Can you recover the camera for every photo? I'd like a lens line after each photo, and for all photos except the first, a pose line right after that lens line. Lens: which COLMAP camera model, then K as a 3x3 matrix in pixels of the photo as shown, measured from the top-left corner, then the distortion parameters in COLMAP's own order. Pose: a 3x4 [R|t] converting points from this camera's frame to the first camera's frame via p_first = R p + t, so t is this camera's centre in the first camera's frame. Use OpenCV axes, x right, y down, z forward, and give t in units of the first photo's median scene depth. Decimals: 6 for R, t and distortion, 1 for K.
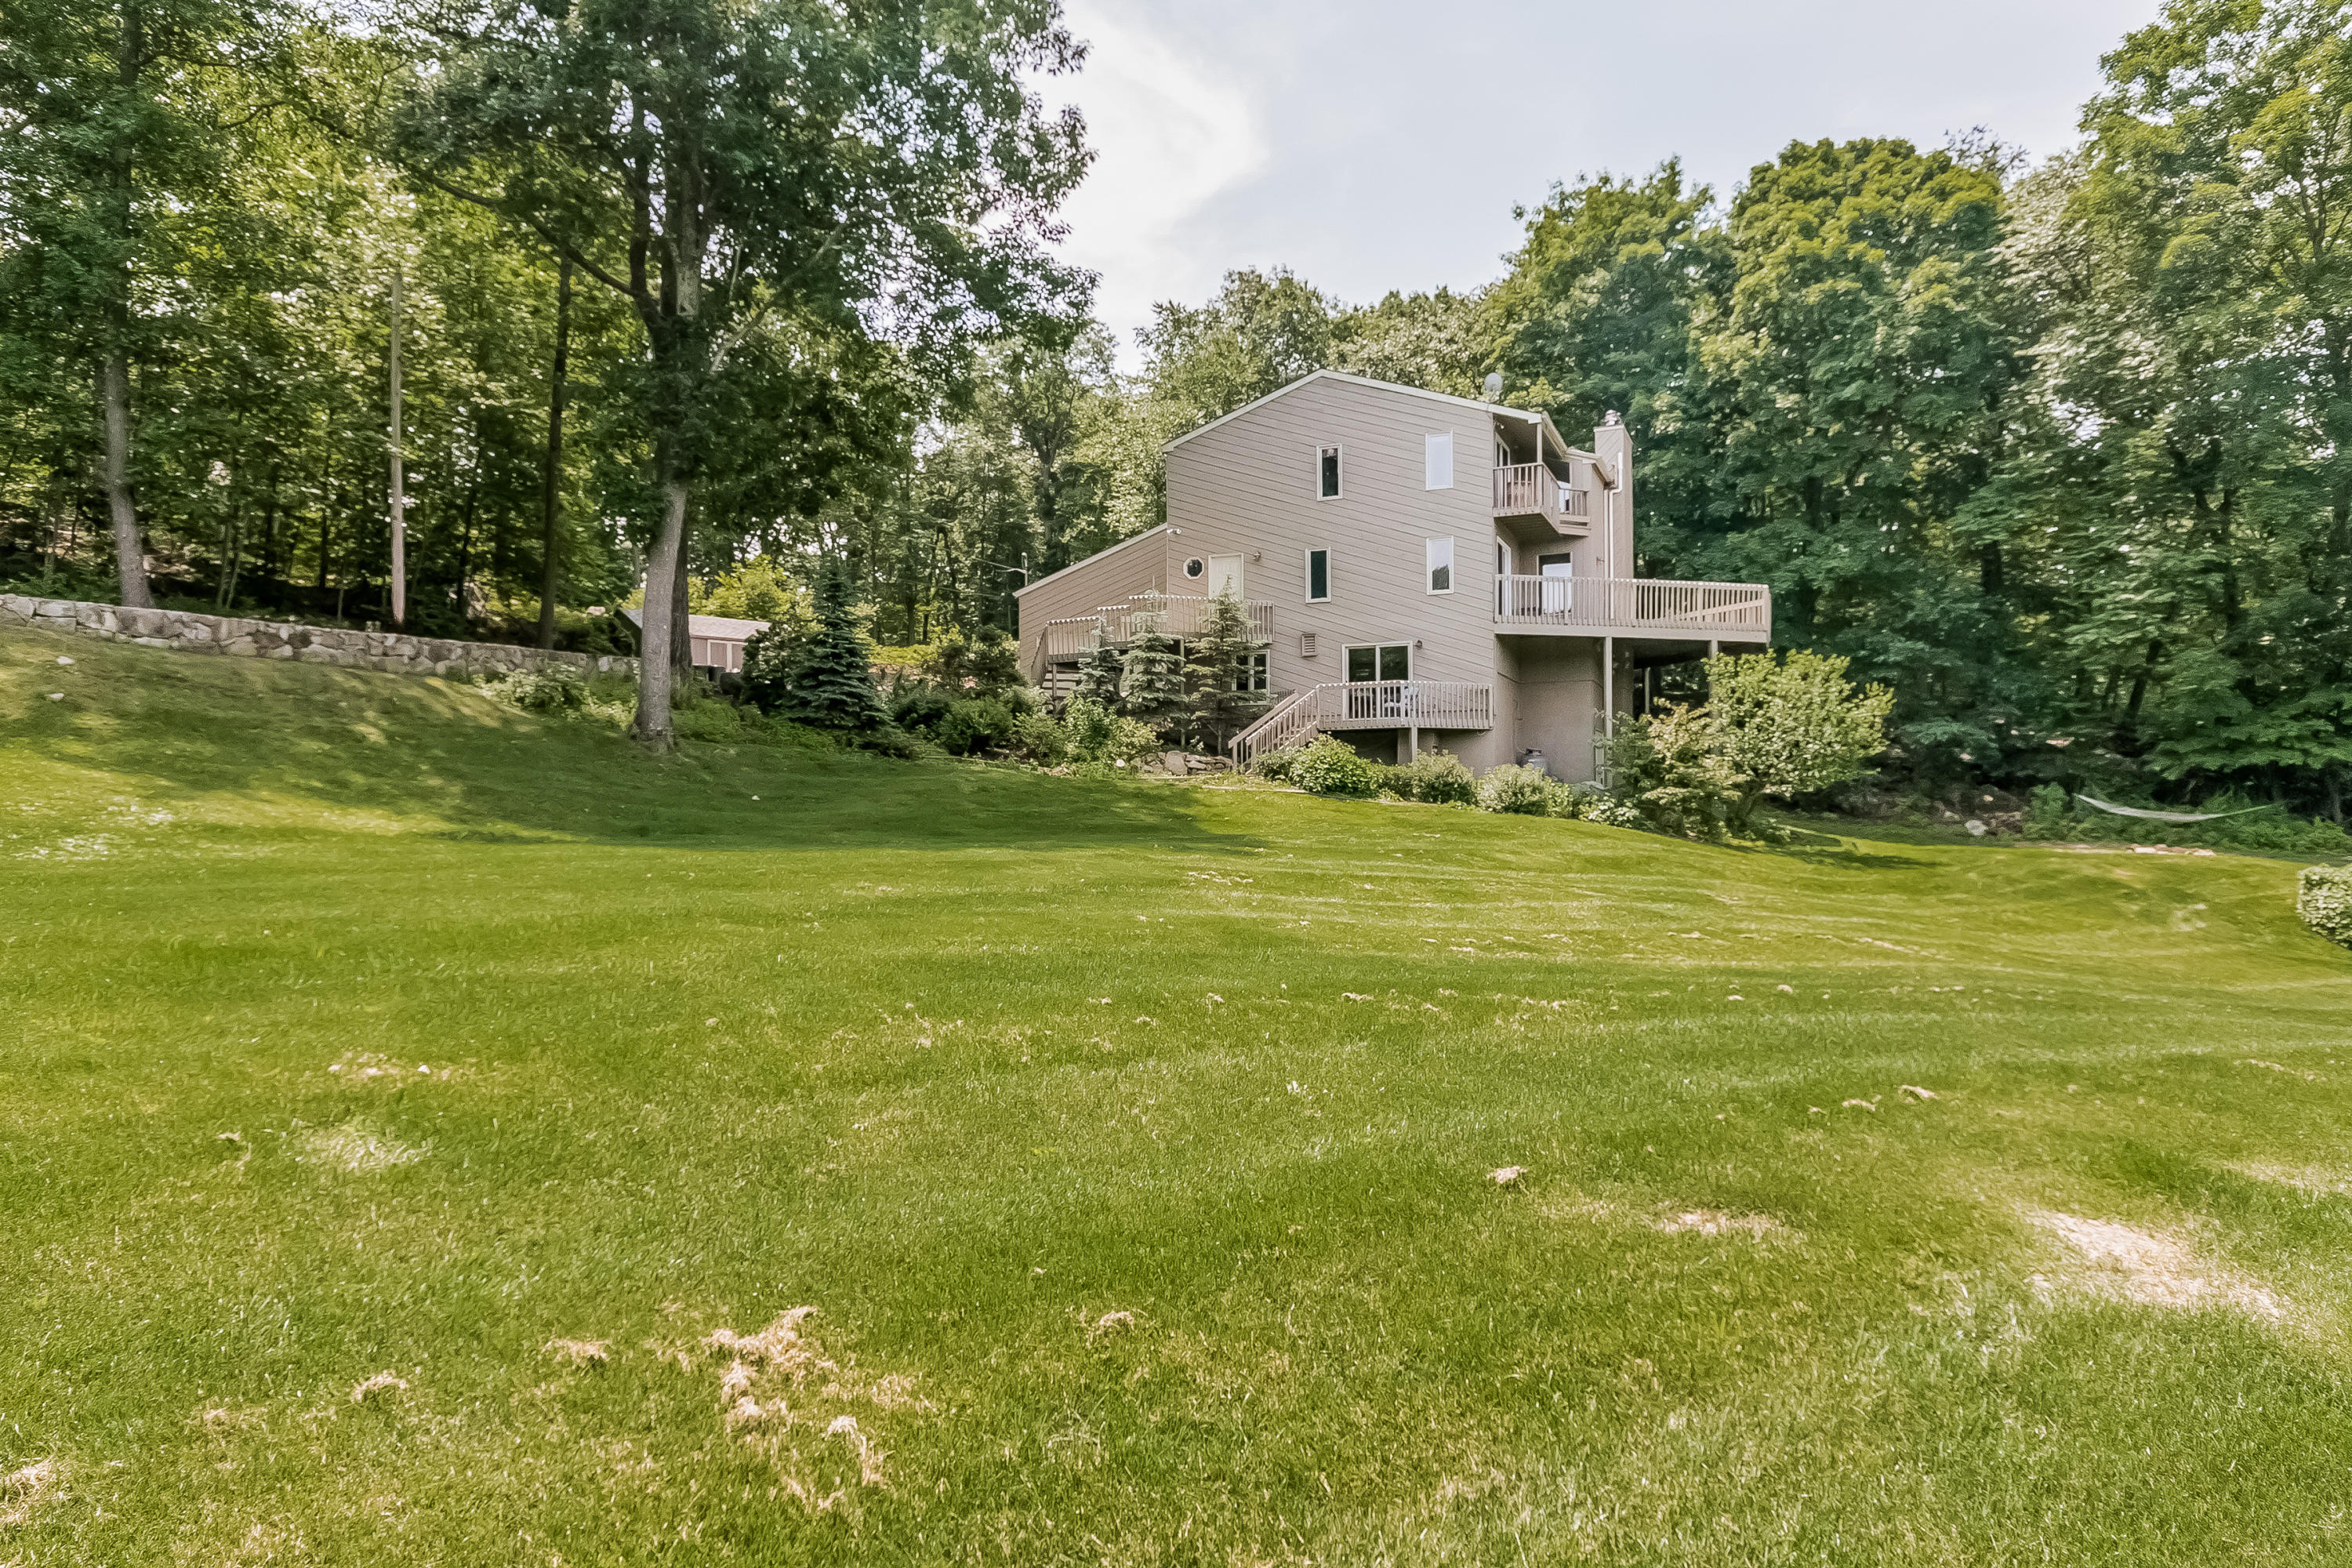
lens RADIAL K [[1403.8, 0, 1171.0], [0, 1403.8, 785.0], [0, 0, 1]] dist [0.007975, -0.002945]
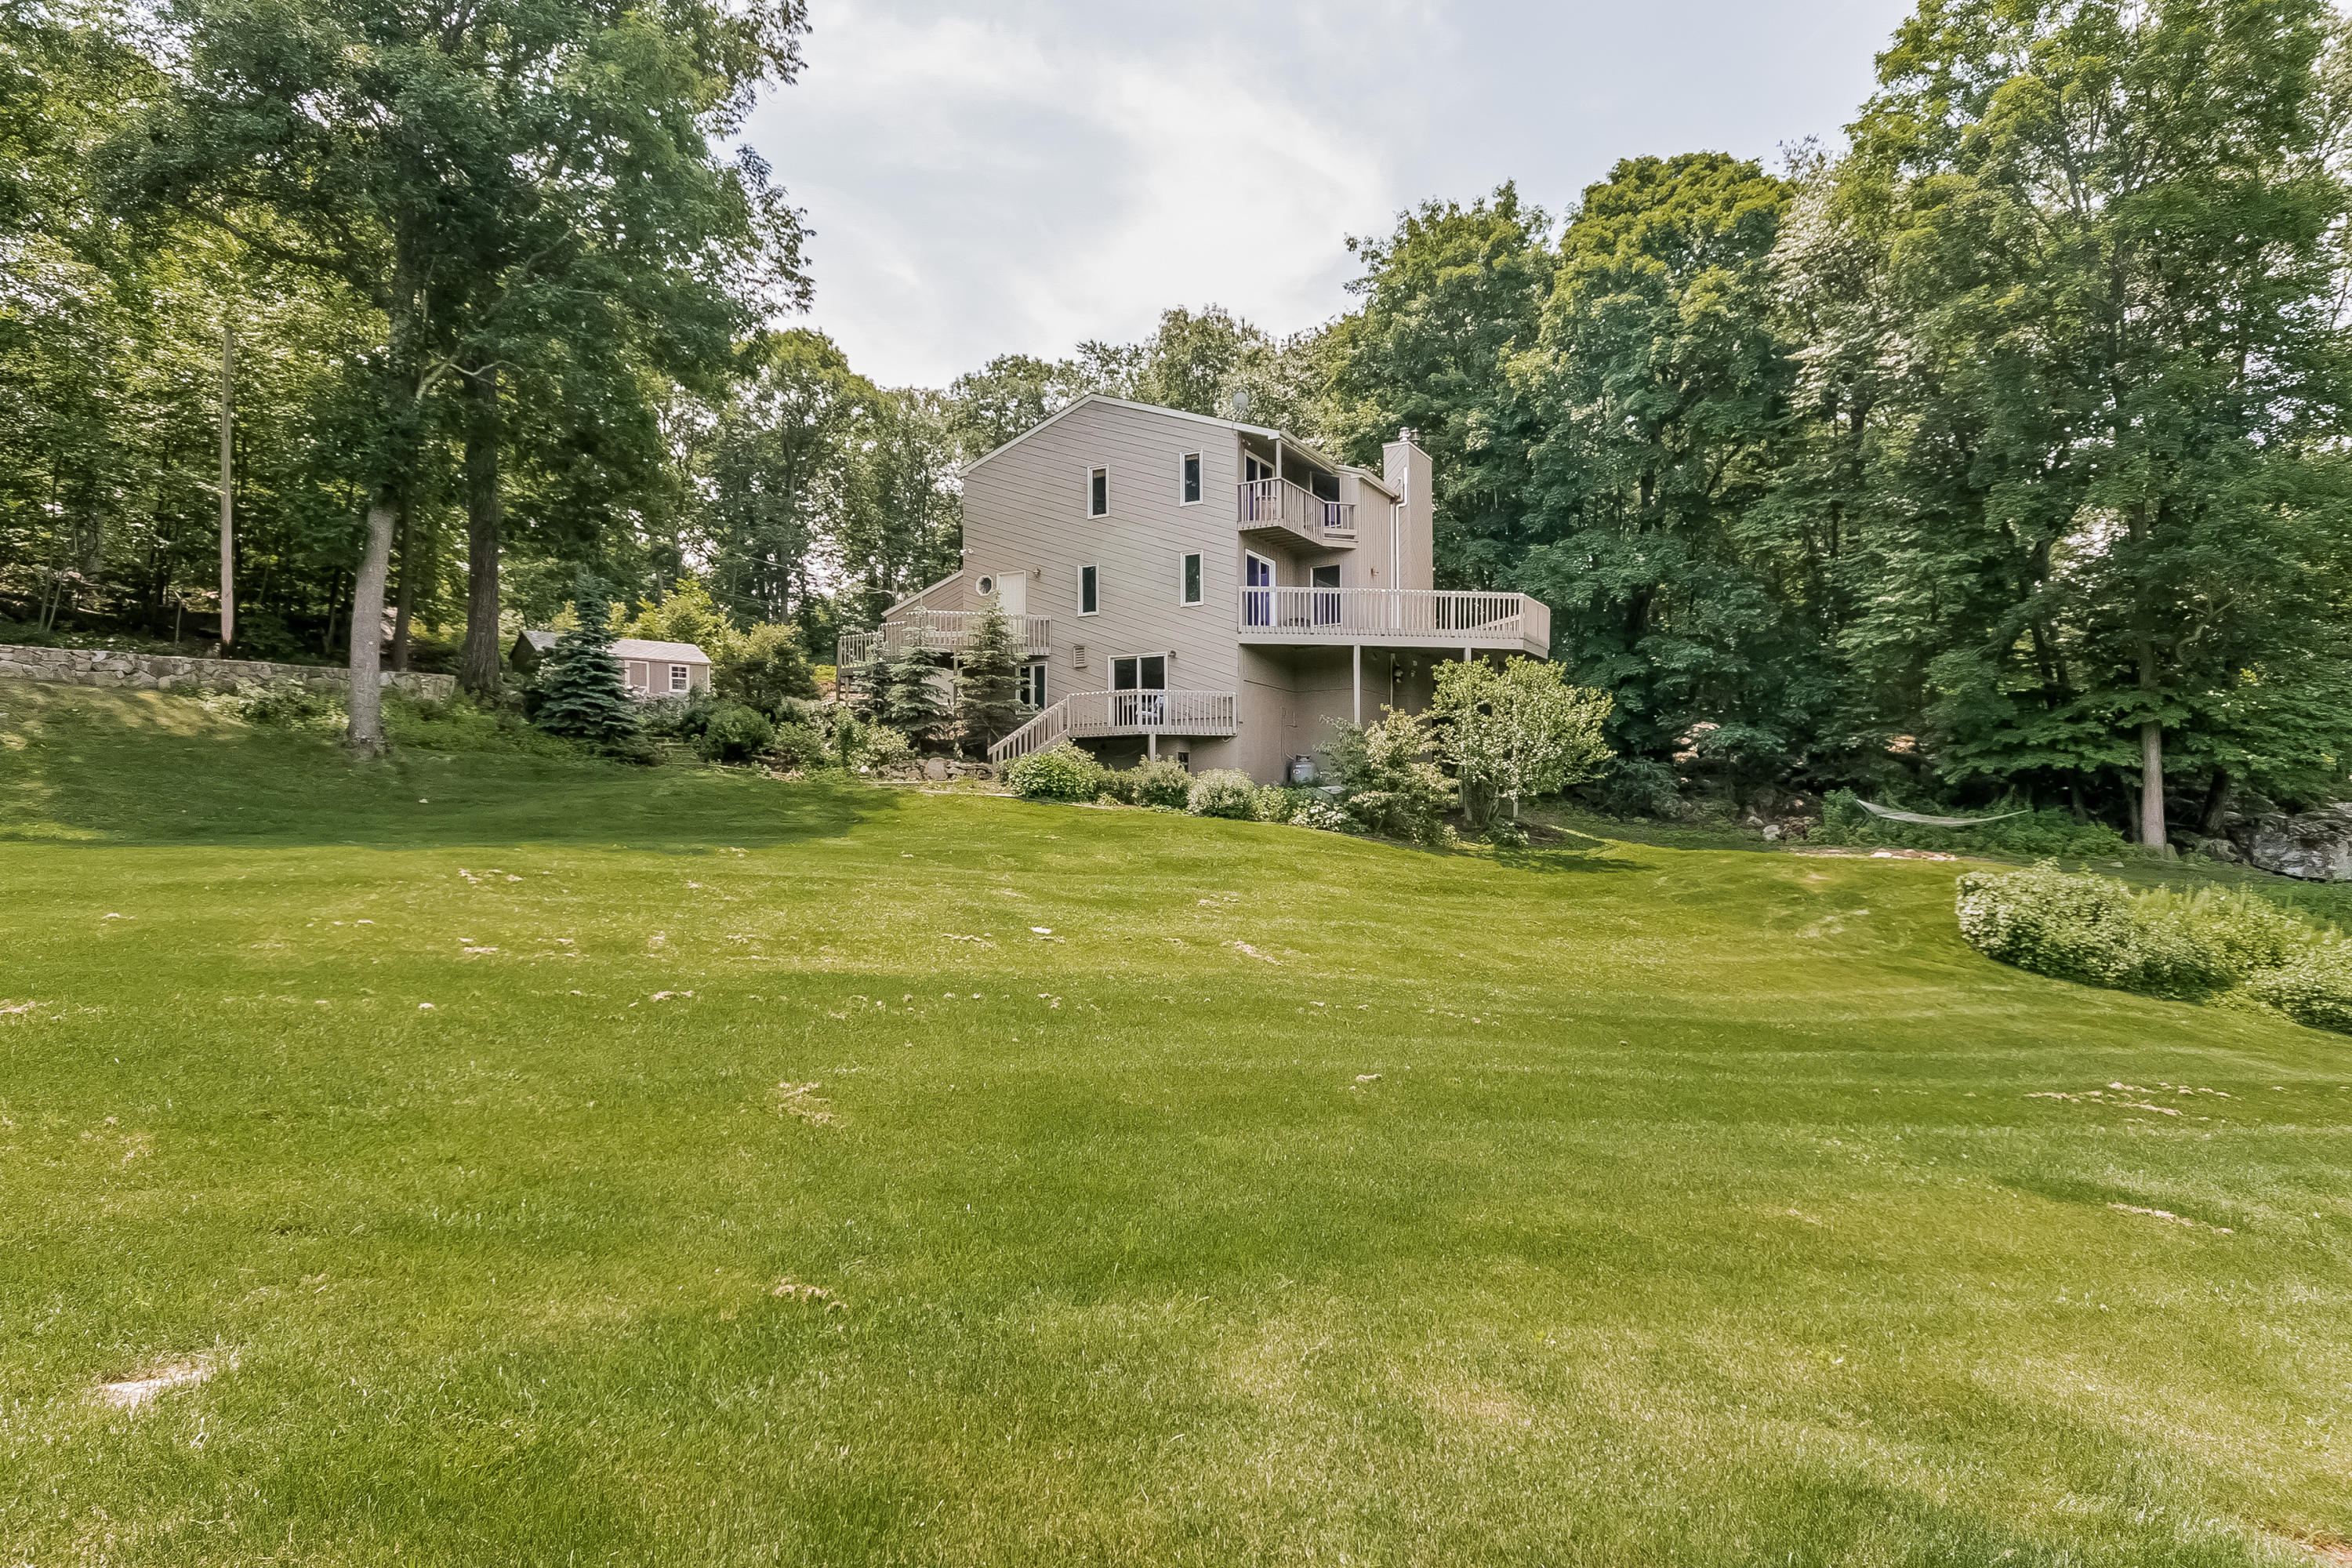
lens RADIAL K [[1281.8, 0, 1180.4], [0, 1281.8, 788.2], [0, 0, 1]] dist [0.017548, 0.000634]
pose [[0.996240, -0.001413, -0.086626, 0.255009], [0.001011, 0.999989, -0.004685, 0.003019], [0.086632, 0.004580, 0.996230, 0.052055]]
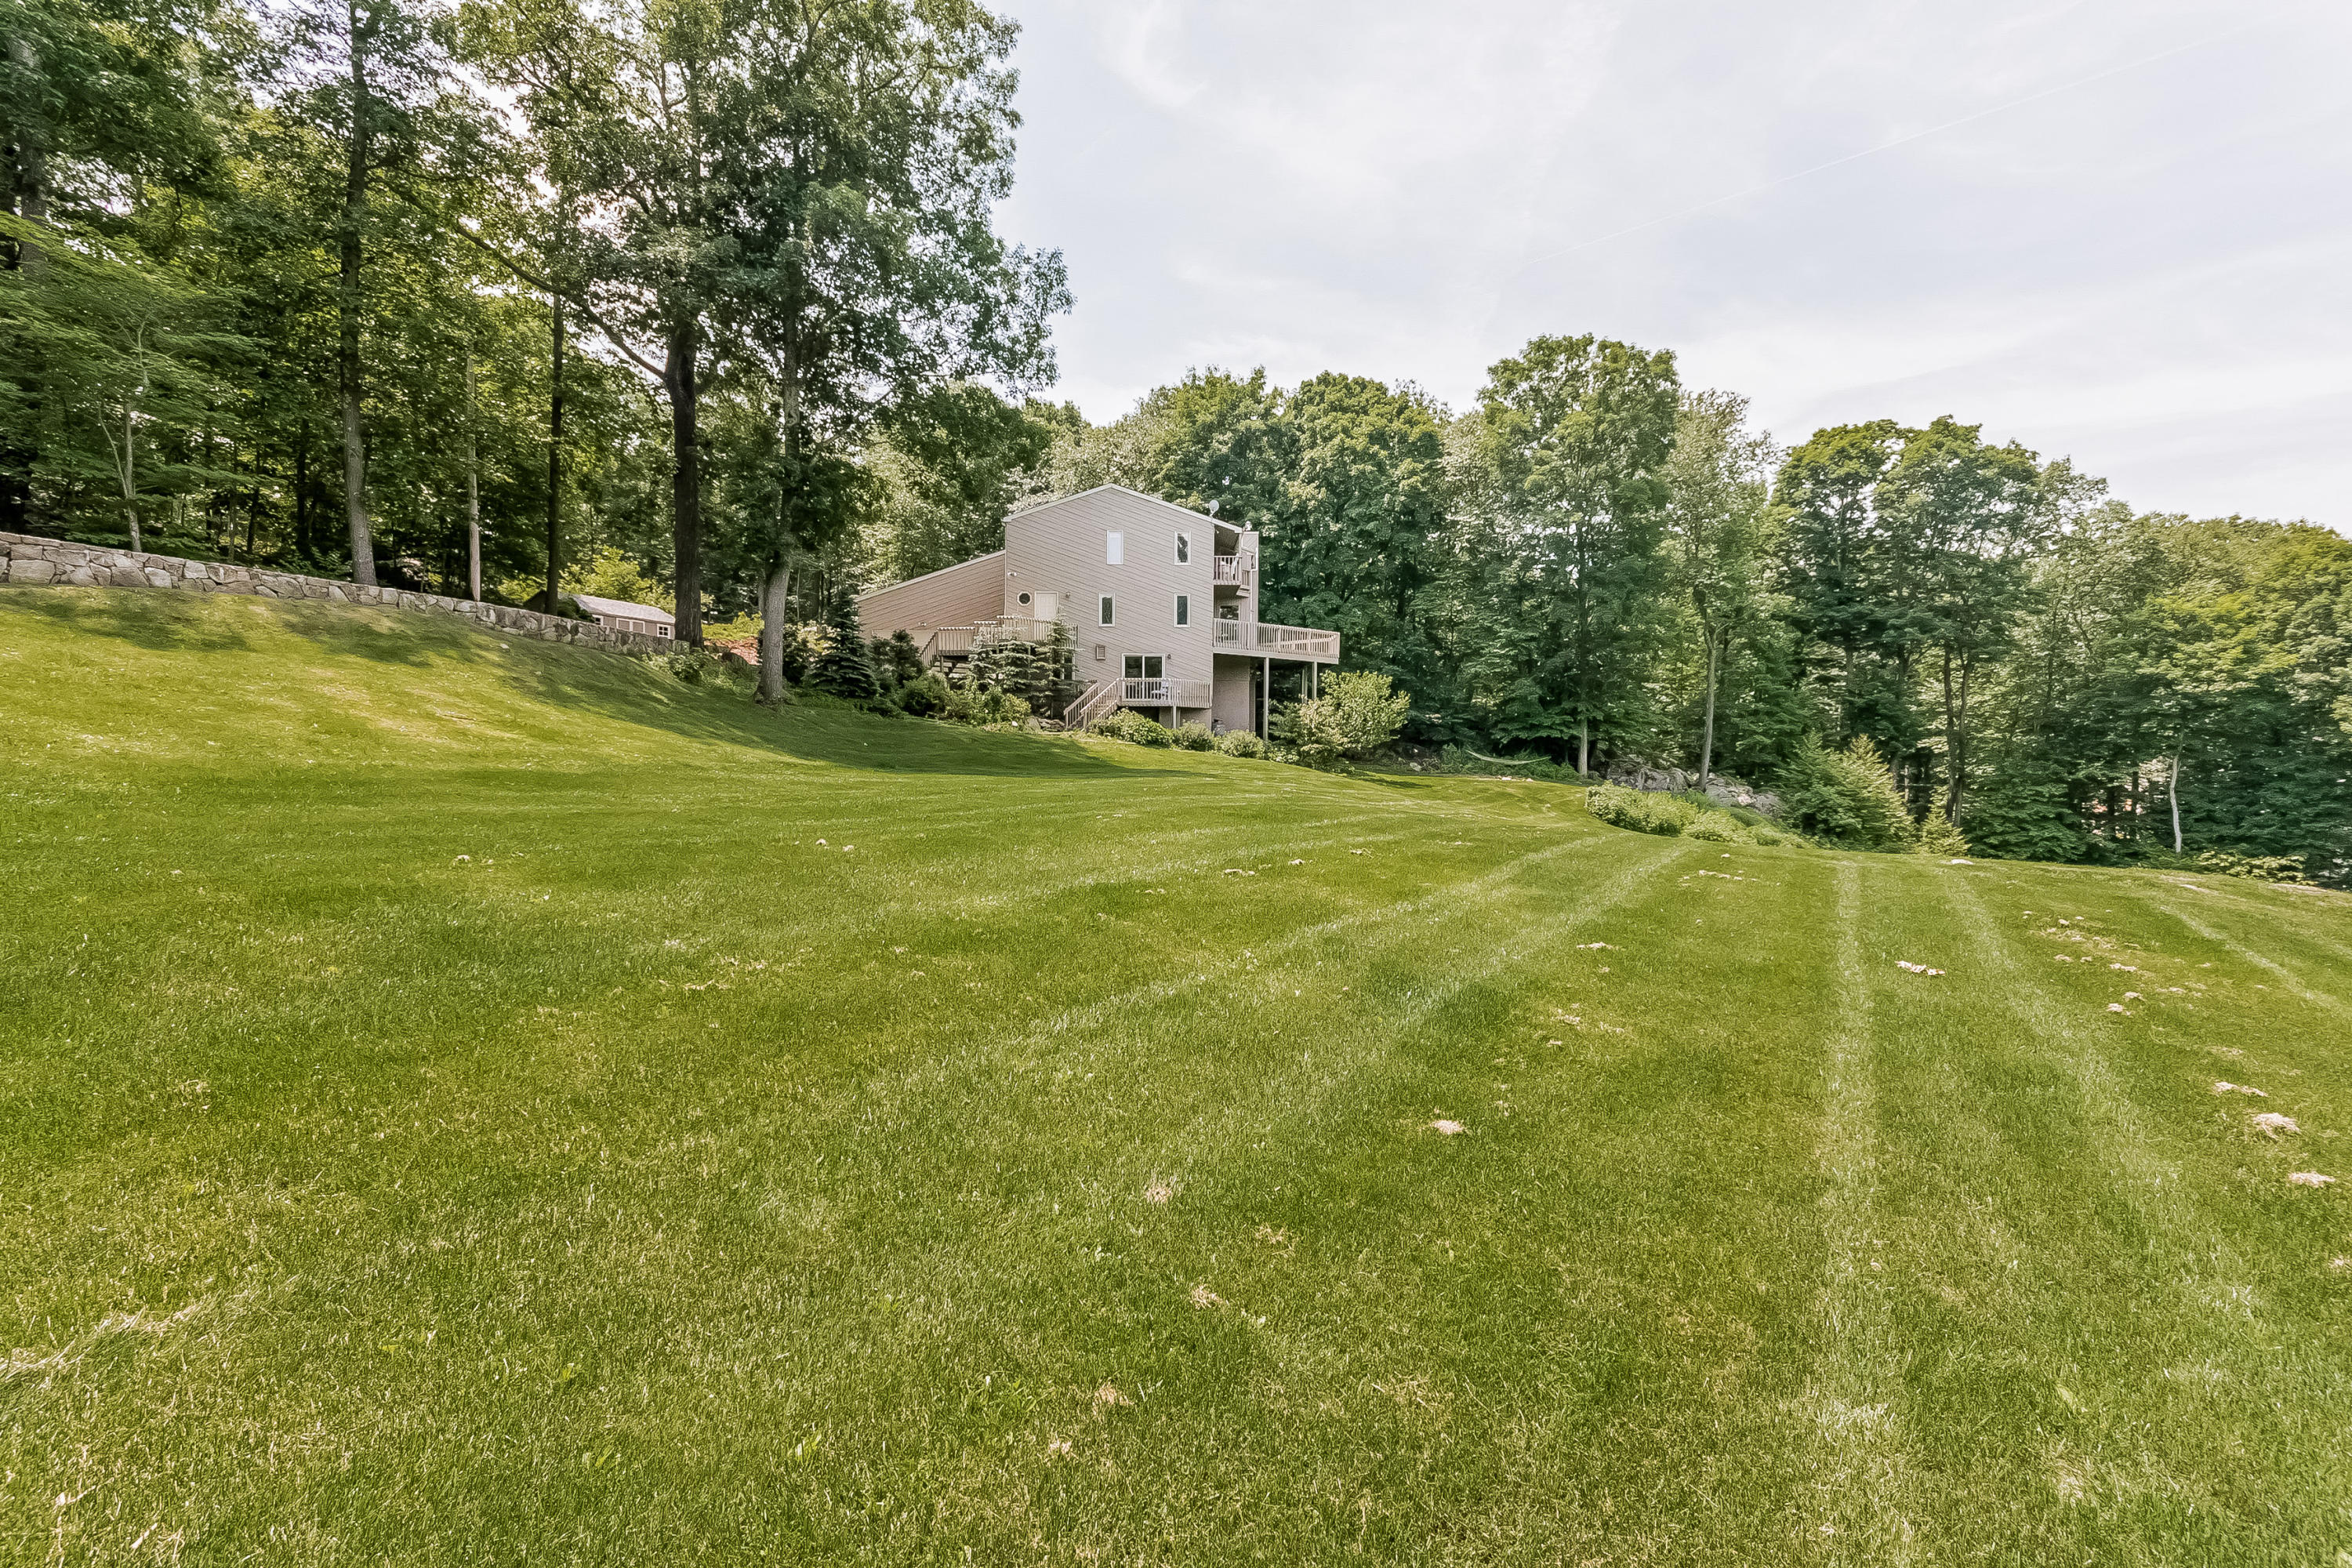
lens RADIAL K [[1049.7, 0, 1179.3], [0, 1049.7, 763.8], [0, 0, 1]] dist [0.009780, 0.000788]
pose [[0.910183, 0.008245, 0.414125, -0.324490], [-0.022095, 0.999345, 0.028665, -0.006895], [-0.413617, -0.035240, 0.909769, -0.158111]]
